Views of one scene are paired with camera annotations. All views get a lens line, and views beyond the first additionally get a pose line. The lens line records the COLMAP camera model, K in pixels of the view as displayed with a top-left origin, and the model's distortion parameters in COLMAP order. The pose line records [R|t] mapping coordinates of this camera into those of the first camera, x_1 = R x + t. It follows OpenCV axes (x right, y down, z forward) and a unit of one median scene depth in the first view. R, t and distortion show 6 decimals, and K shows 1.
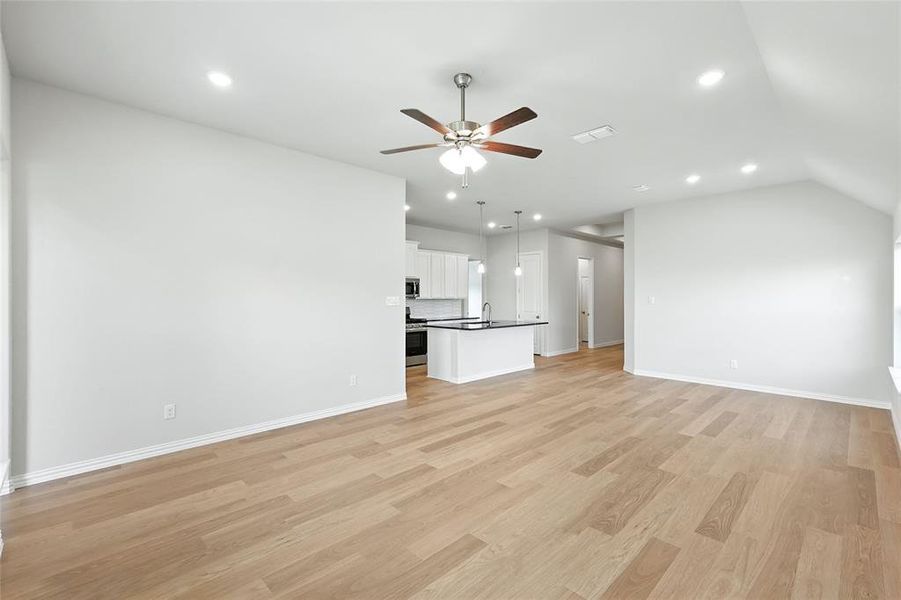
lens RADIAL K [[397.7, 0, 448.2], [0, 397.7, 297.5], [0, 0, 1]] dist [0.002579, 0.000425]
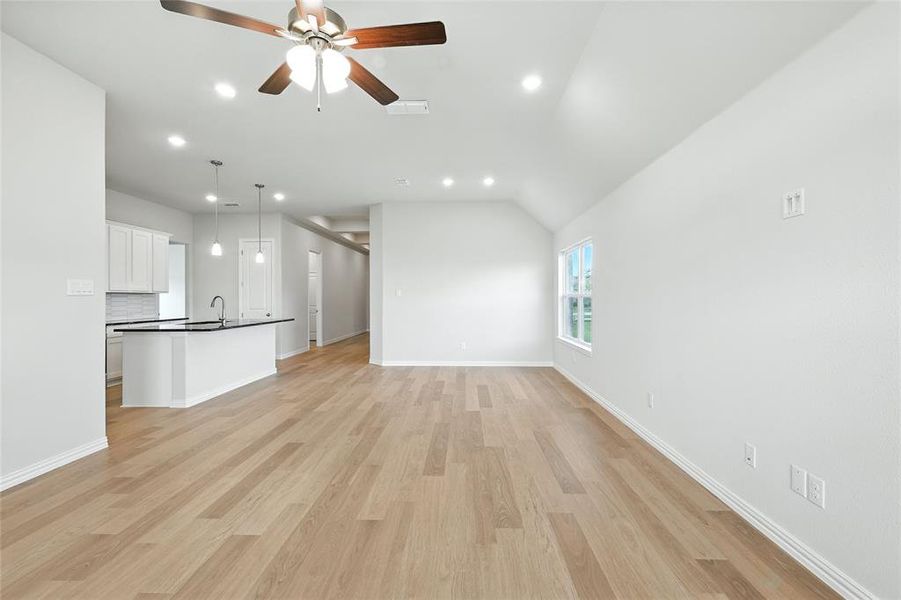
lens RADIAL K [[397.7, 0, 448.2], [0, 397.7, 297.5], [0, 0, 1]] dist [0.002579, 0.000425]
pose [[0.729224, -0.003002, 0.684268, -0.132436], [0.005745, 0.999982, -0.001735, 0.025004], [-0.684250, 0.005196, 0.729229, 0.170320]]
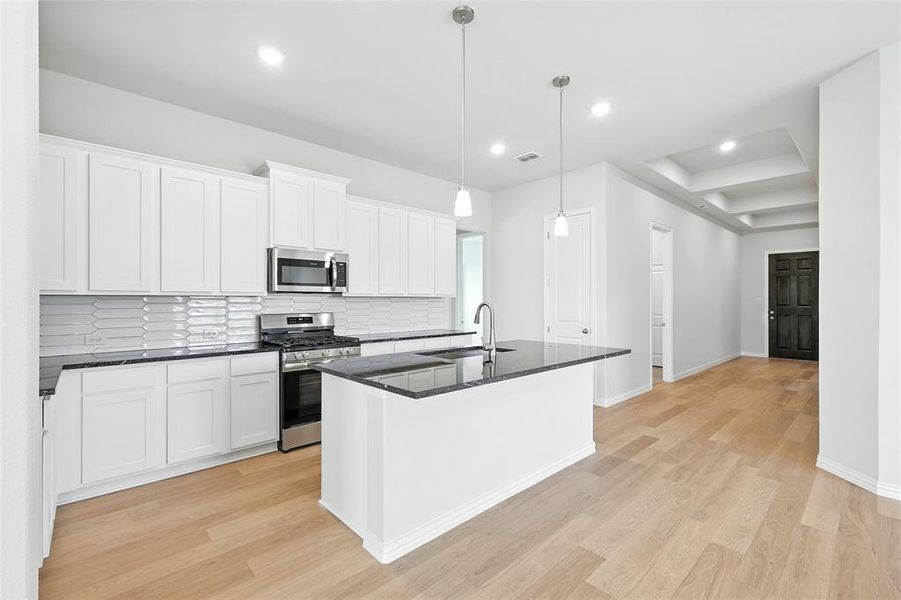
lens RADIAL K [[397.7, 0, 448.2], [0, 397.7, 297.5], [0, 0, 1]] dist [0.002579, 0.000425]
pose [[0.999614, 0.001057, -0.027767, 0.091267], [-0.001361, 0.999939, -0.010953, 0.015417], [0.027754, 0.010987, 0.999554, 0.752491]]
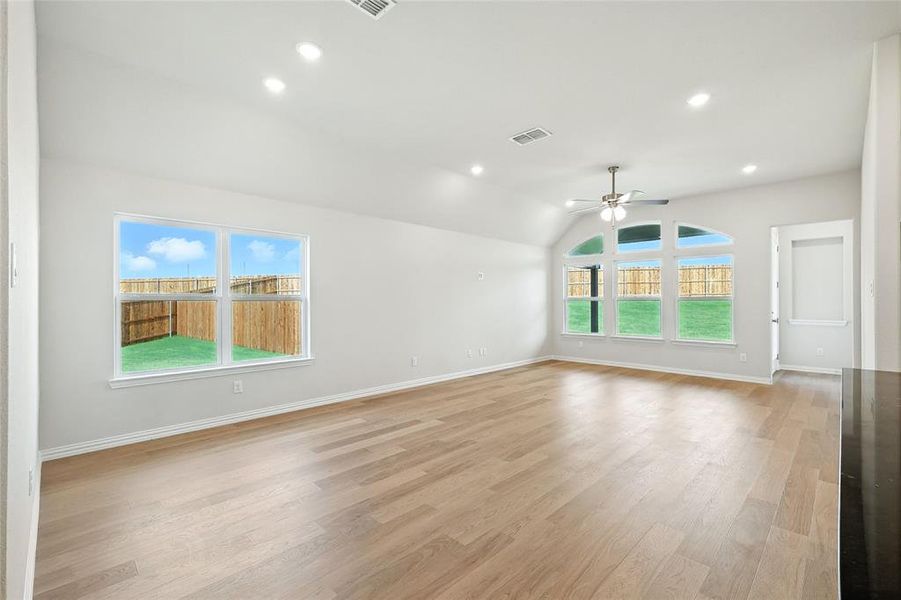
lens RADIAL K [[397.7, 0, 448.2], [0, 397.7, 297.5], [0, 0, 1]] dist [0.002579, 0.000425]
pose [[-0.999967, 0.000411, -0.008158, 0.392787], [0.000416, 1.000000, -0.000619, 0.015734], [0.008157, -0.000622, -0.999967, 1.373254]]
